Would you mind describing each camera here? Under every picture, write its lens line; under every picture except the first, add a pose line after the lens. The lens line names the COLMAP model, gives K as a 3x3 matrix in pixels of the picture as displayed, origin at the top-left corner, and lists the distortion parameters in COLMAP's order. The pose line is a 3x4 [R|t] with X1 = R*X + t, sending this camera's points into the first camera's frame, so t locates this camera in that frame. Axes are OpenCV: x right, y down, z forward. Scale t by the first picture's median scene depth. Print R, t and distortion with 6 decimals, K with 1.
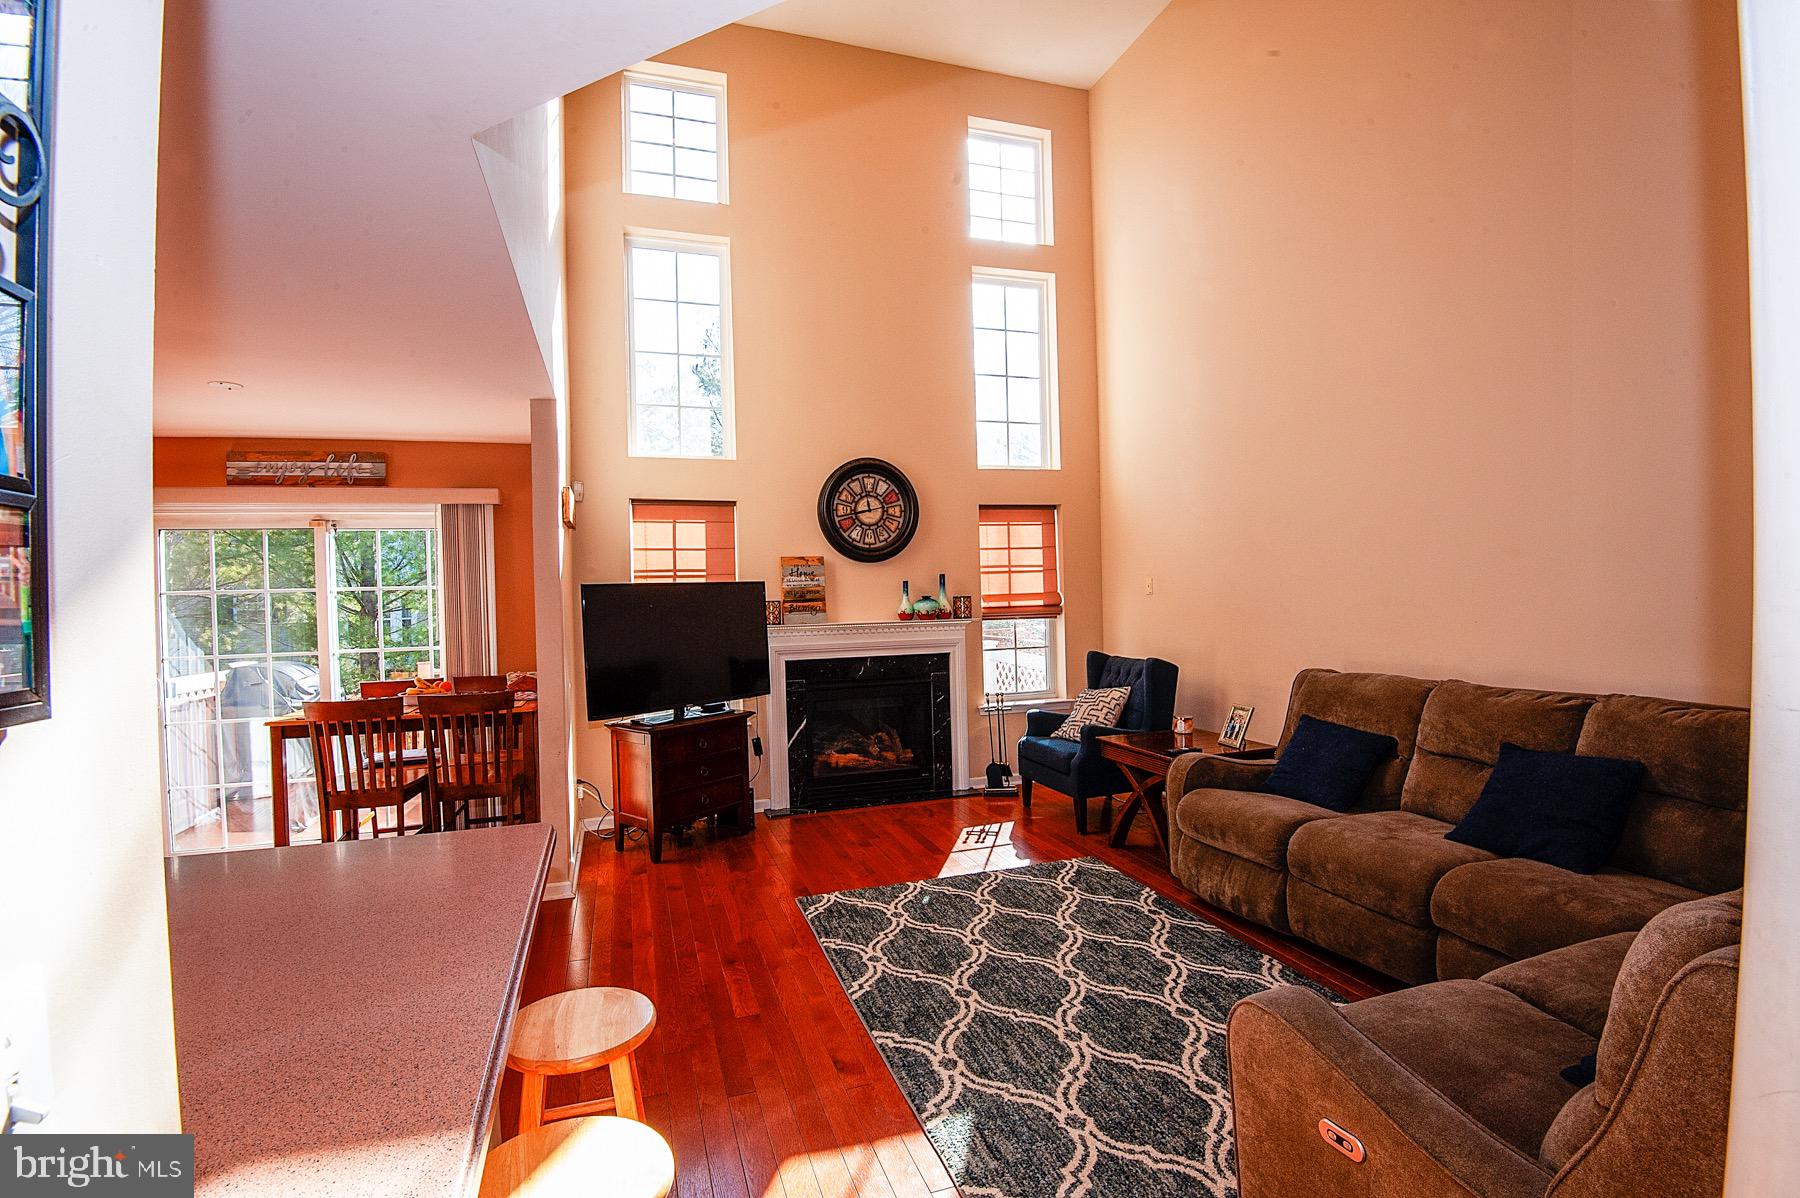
lens RADIAL K [[826.6, 0, 914.5], [0, 826.6, 599.4], [0, 0, 1]] dist [-0.023909, -0.013535]
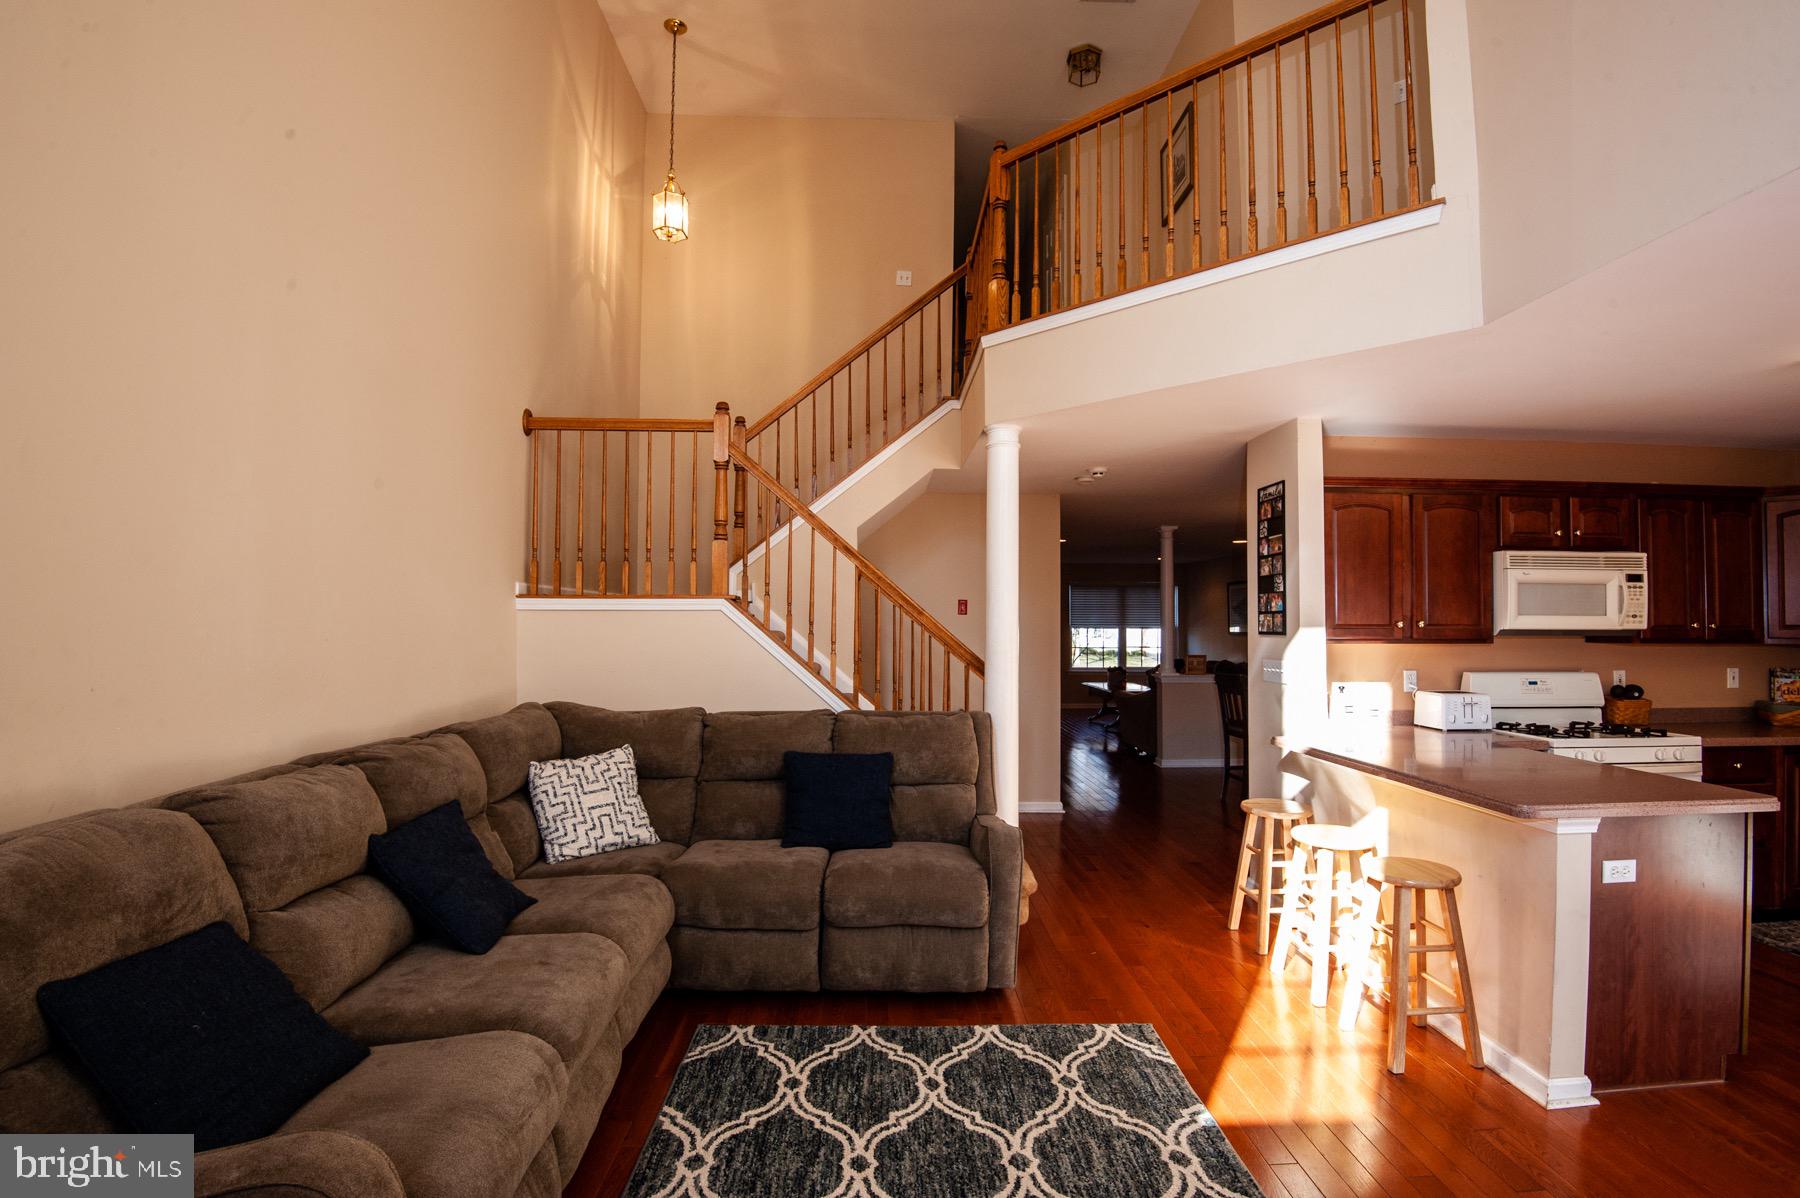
lens RADIAL K [[826.6, 0, 914.5], [0, 826.6, 599.4], [0, 0, 1]] dist [-0.023909, -0.013535]
pose [[-0.957412, 0.025401, 0.287606, 0.021706], [0.017440, 0.999391, -0.030209, -0.003416], [-0.288198, -0.023906, -0.957272, 0.858061]]
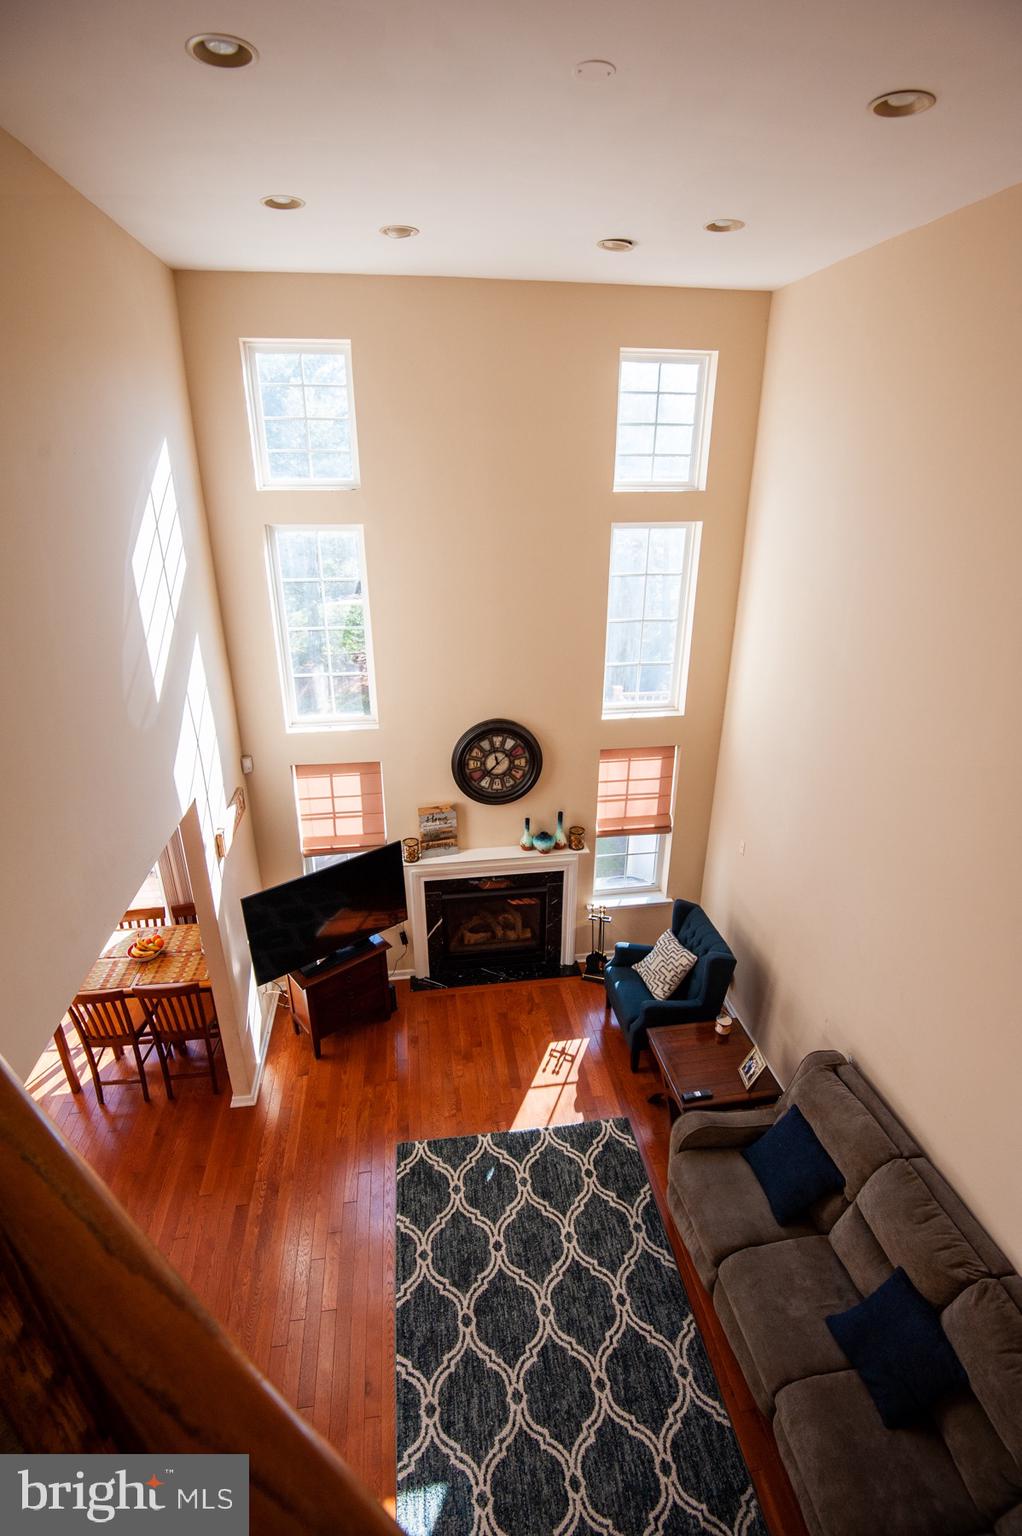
lens RADIAL K [[710.7, 0, 523.9], [0, 710.7, 756.9], [0, 0, 1]] dist [-0.030595, -0.011833]
pose [[0.983619, 0.098292, -0.151103, 0.133128], [-0.034985, 0.926410, 0.374888, -0.503371], [0.176832, -0.363461, 0.914673, 0.121943]]
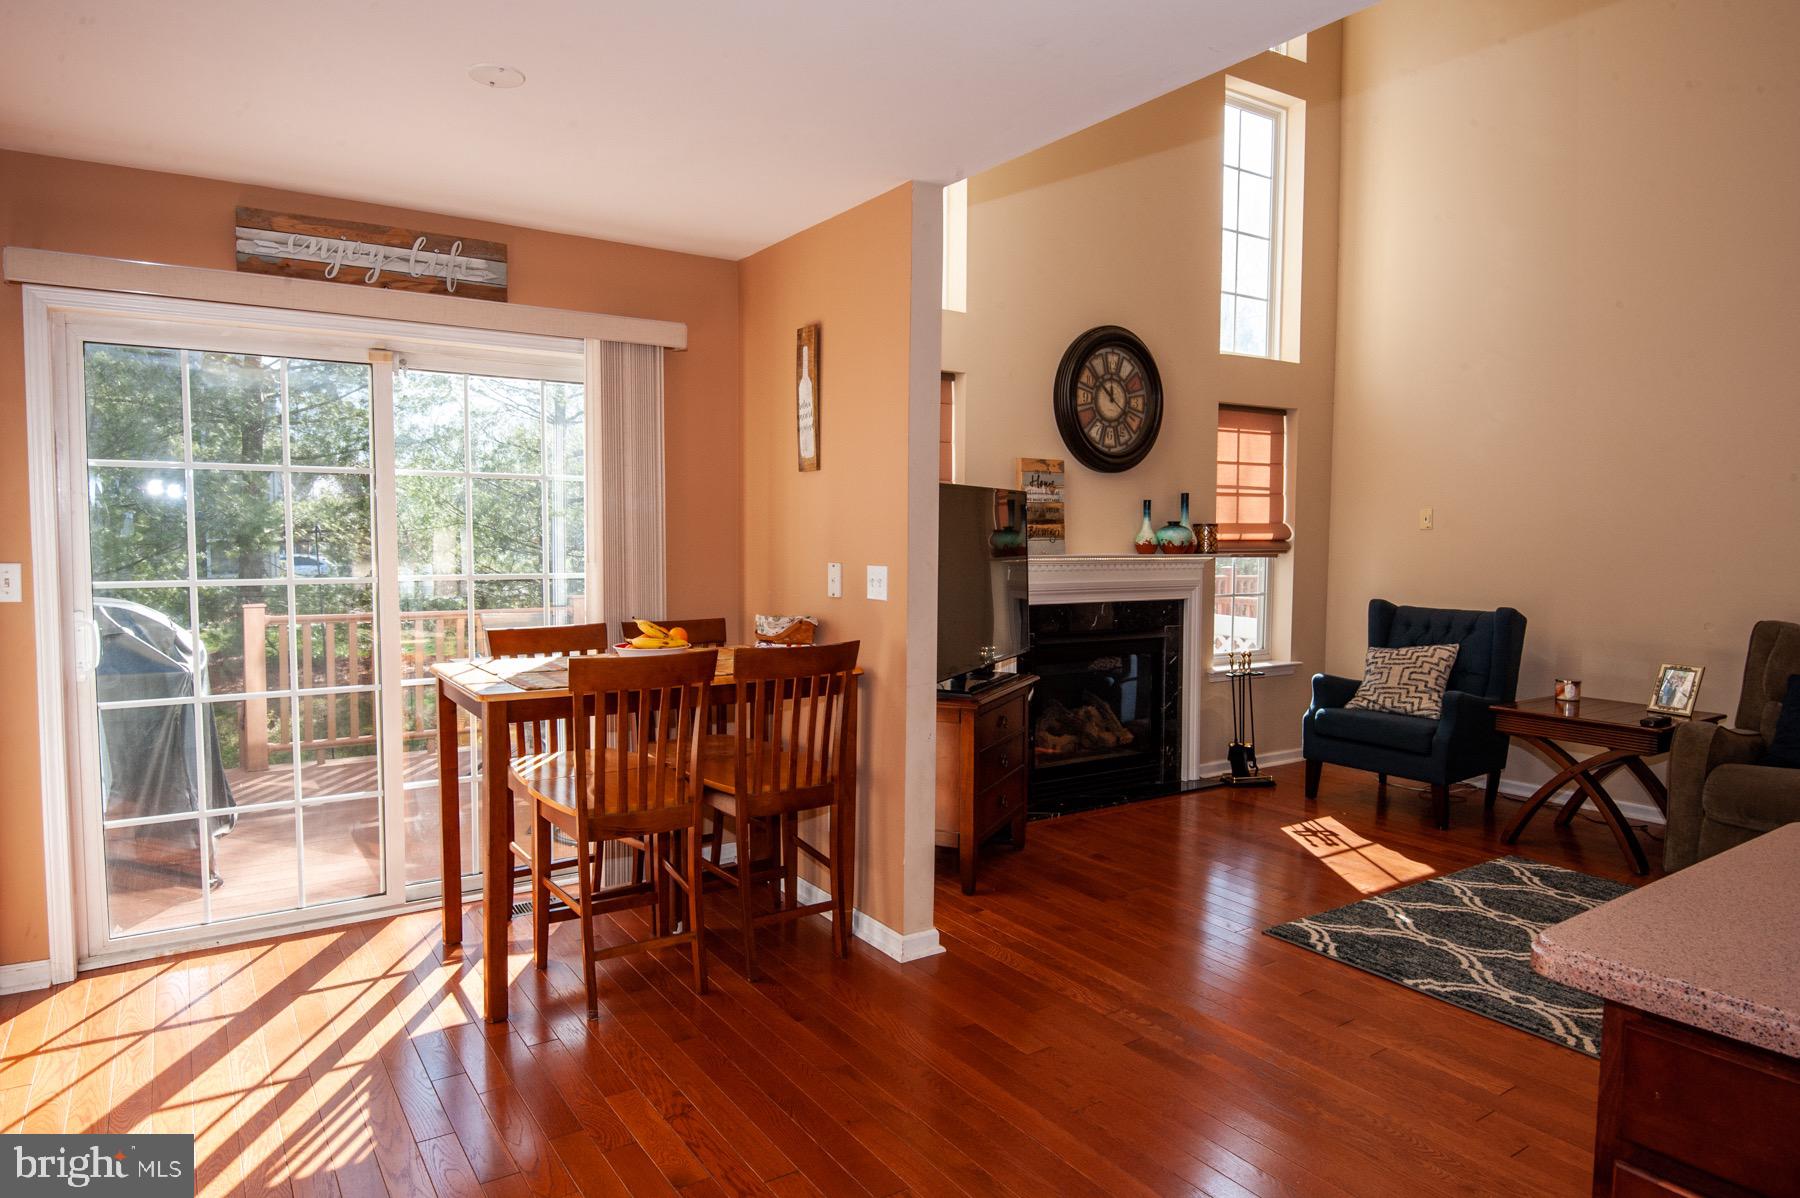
lens RADIAL K [[1071.9, 0, 908.3], [0, 1071.9, 602.4], [0, 0, 1]] dist [-0.000510, -0.029944]
pose [[0.966576, 0.015431, 0.255915, -0.482729], [-0.029516, 0.998248, 0.051287, 0.027222], [-0.254676, -0.057127, 0.965338, 0.136592]]
